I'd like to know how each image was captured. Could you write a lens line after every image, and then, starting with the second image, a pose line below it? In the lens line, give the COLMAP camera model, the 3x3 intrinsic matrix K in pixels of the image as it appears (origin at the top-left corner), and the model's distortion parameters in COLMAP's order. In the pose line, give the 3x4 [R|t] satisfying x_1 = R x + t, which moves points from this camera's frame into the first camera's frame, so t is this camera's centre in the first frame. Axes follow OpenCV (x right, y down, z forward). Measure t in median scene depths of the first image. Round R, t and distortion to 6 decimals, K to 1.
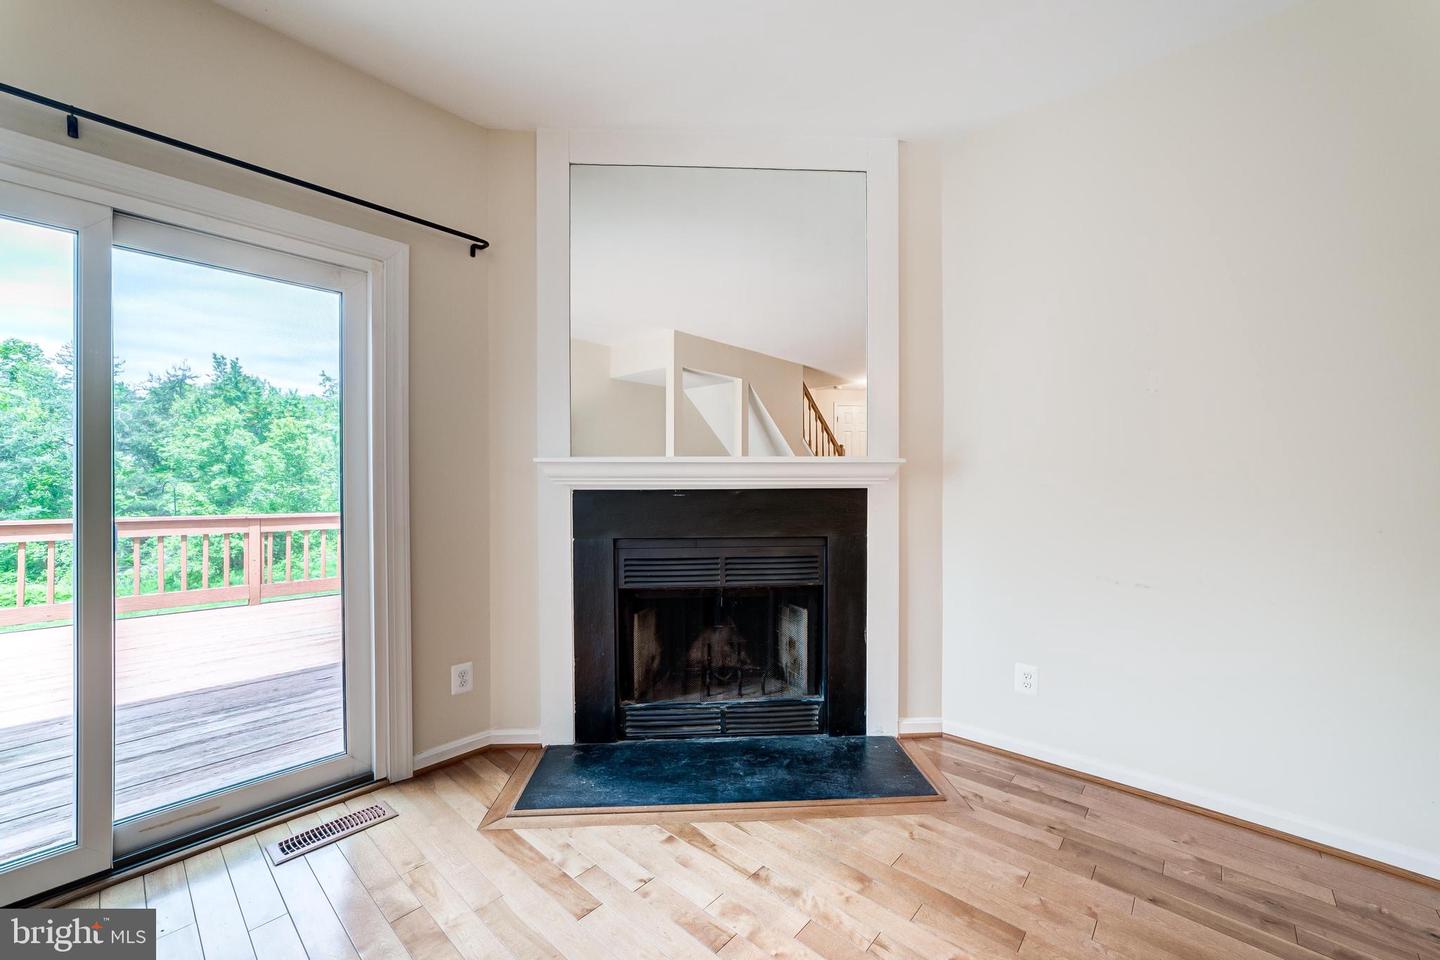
lens RADIAL K [[565.0, 0, 764.5], [0, 565.0, 488.4], [0, 0, 1]] dist [0.002707, 0.000430]
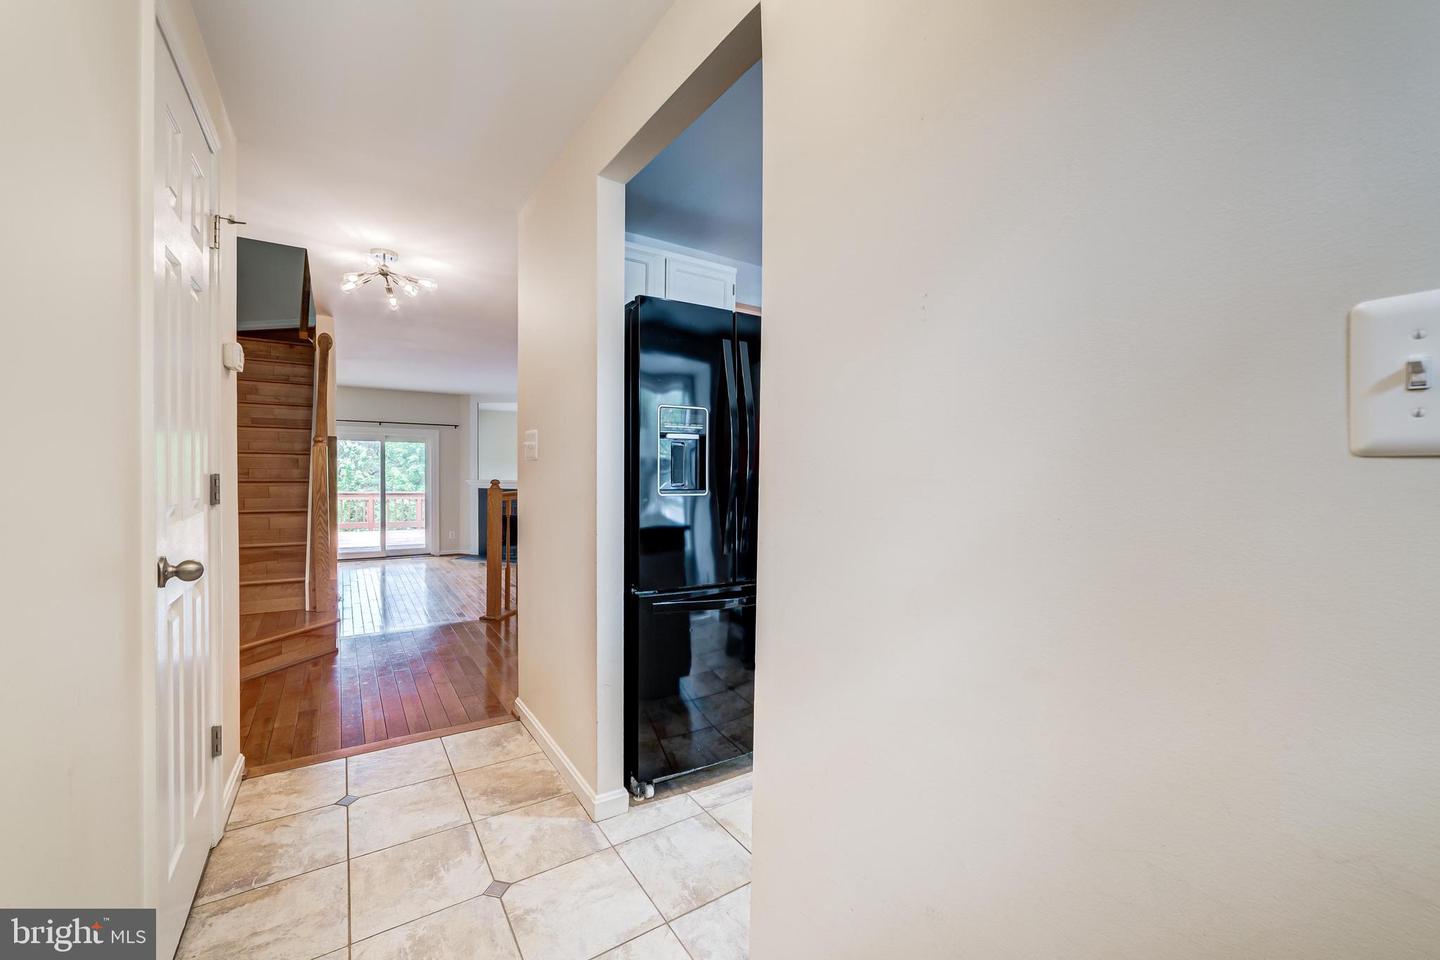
lens RADIAL K [[565.0, 0, 717.5], [0, 565.0, 471.2], [0, 0, 1]] dist [0.002707, 0.000430]
pose [[0.961485, 0.007312, -0.274762, 0.207614], [-0.006447, 0.999971, 0.004051, -0.012291], [0.274783, -0.002123, 0.961504, -0.203434]]
